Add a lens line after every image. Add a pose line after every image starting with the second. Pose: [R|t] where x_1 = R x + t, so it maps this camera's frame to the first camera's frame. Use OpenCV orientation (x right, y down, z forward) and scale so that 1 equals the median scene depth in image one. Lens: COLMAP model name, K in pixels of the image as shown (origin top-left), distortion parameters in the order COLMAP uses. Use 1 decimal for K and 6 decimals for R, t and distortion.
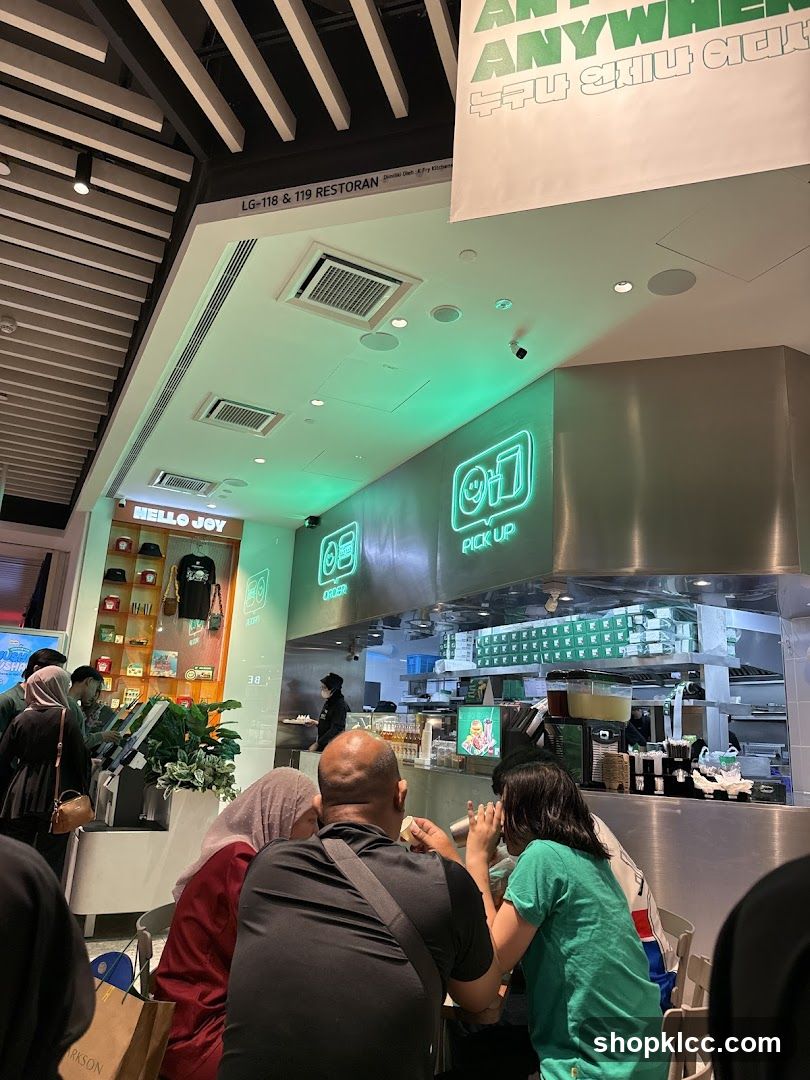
lens RADIAL K [[766.8, 0, 406.3], [0, 766.8, 510.6], [0, 0, 1]] dist [0.038469, -0.000267]
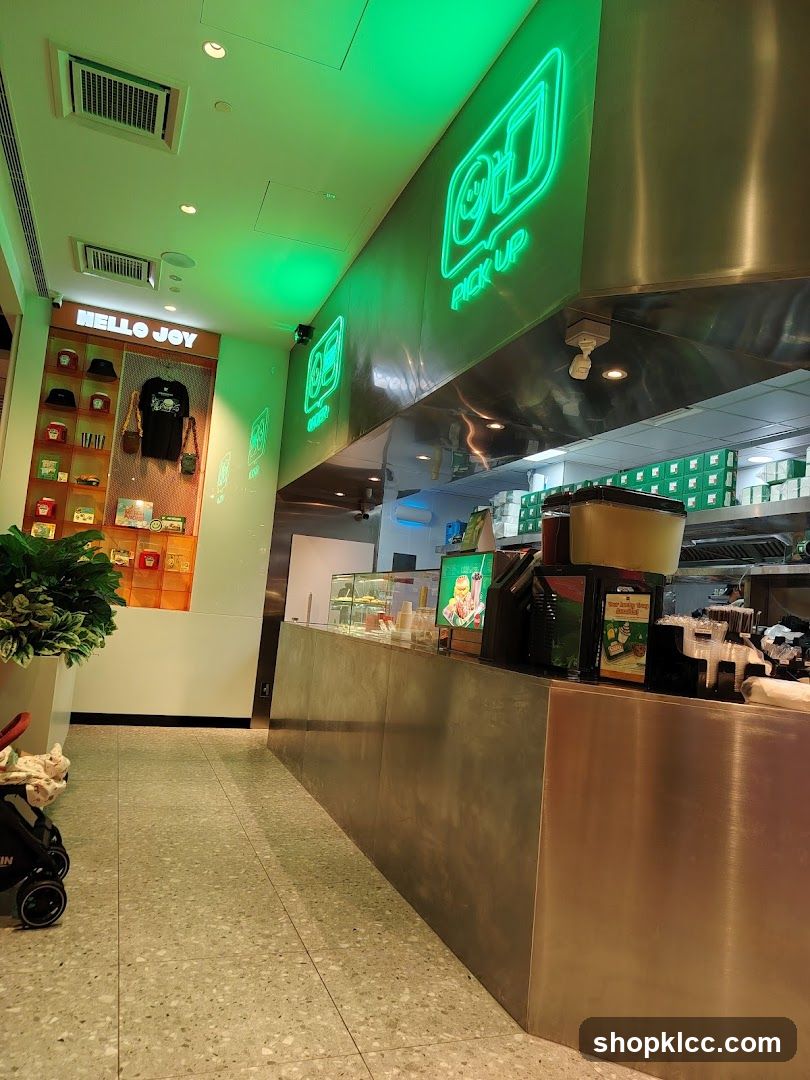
lens RADIAL K [[783.6, 0, 405.0], [0, 783.6, 540.0], [0, 0, 1]] dist [0.035205, -0.114180]
pose [[0.993699, 0.034886, -0.106515, 0.068826], [-0.015804, 0.984444, 0.174985, 0.079918], [0.110963, -0.172199, 0.978792, 0.221388]]
